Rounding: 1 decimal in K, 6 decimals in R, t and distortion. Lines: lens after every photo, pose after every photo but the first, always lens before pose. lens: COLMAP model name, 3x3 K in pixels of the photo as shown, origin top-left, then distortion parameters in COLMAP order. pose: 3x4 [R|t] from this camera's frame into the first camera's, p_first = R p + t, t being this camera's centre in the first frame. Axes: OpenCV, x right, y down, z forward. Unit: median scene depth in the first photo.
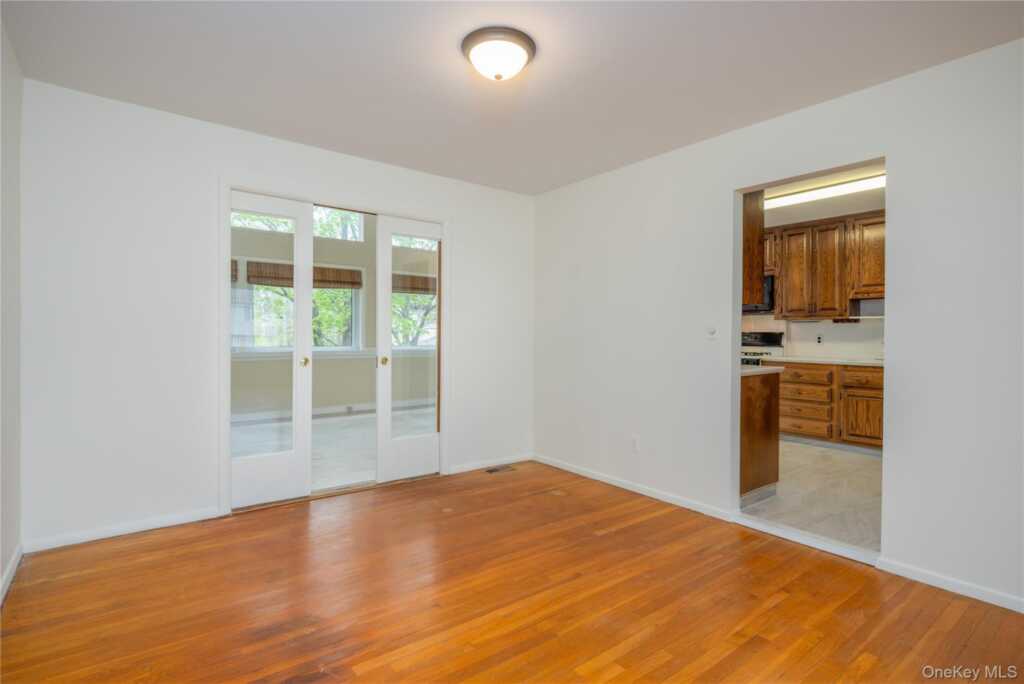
lens RADIAL K [[503.1, 0, 513.5], [0, 503.1, 338.9], [0, 0, 1]] dist [-0.003928, -0.000244]
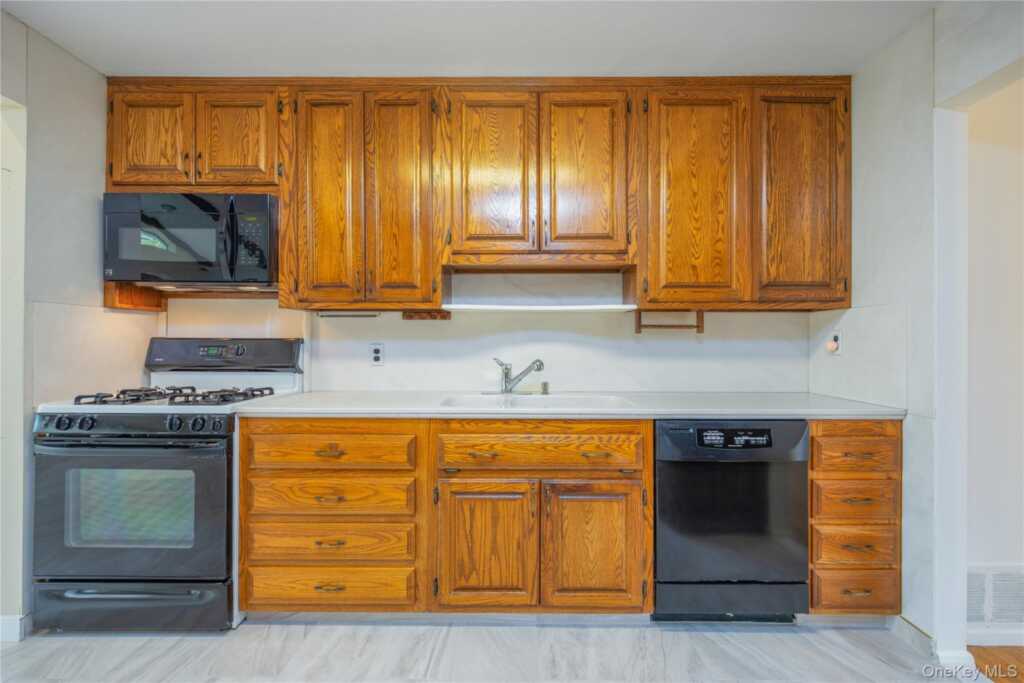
lens RADIAL K [[468.3, 0, 515.6], [0, 468.3, 337.5], [0, 0, 1]] dist [-0.000708, -0.000906]
pose [[0.610072, 0.004997, 0.792331, 0.372292], [0.005597, 0.999928, -0.010616, -0.009458], [-0.792327, 0.010911, 0.610000, 0.684066]]
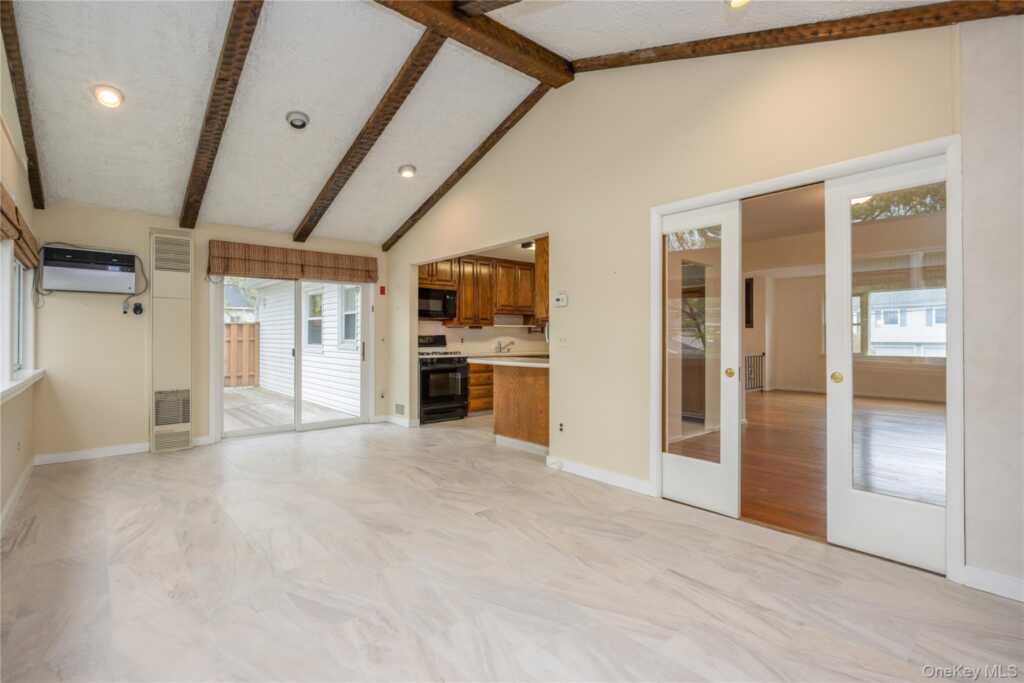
lens RADIAL K [[476.2, 0, 490.5], [0, 476.2, 335.7], [0, 0, 1]] dist [-0.000885, -0.000419]
pose [[-0.023996, -0.006686, 0.999690, -0.767695], [0.004850, 0.999965, 0.006805, -0.022234], [-0.999700, 0.005012, -0.023963, 1.040456]]
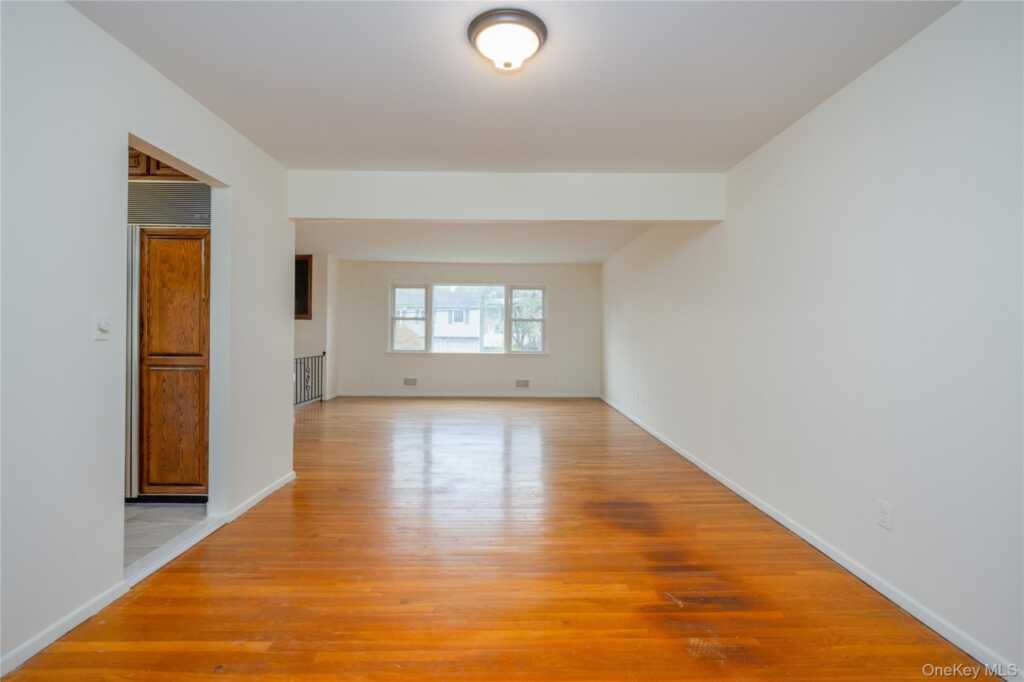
lens RADIAL K [[464.7, 0, 509.2], [0, 464.7, 338.3], [0, 0, 1]] dist [0.000171, -0.000131]
pose [[-0.795890, -0.024969, 0.604926, -0.246238], [-0.016364, 0.999671, 0.019733, -0.016538], [-0.605220, 0.005807, -0.796037, 0.719889]]
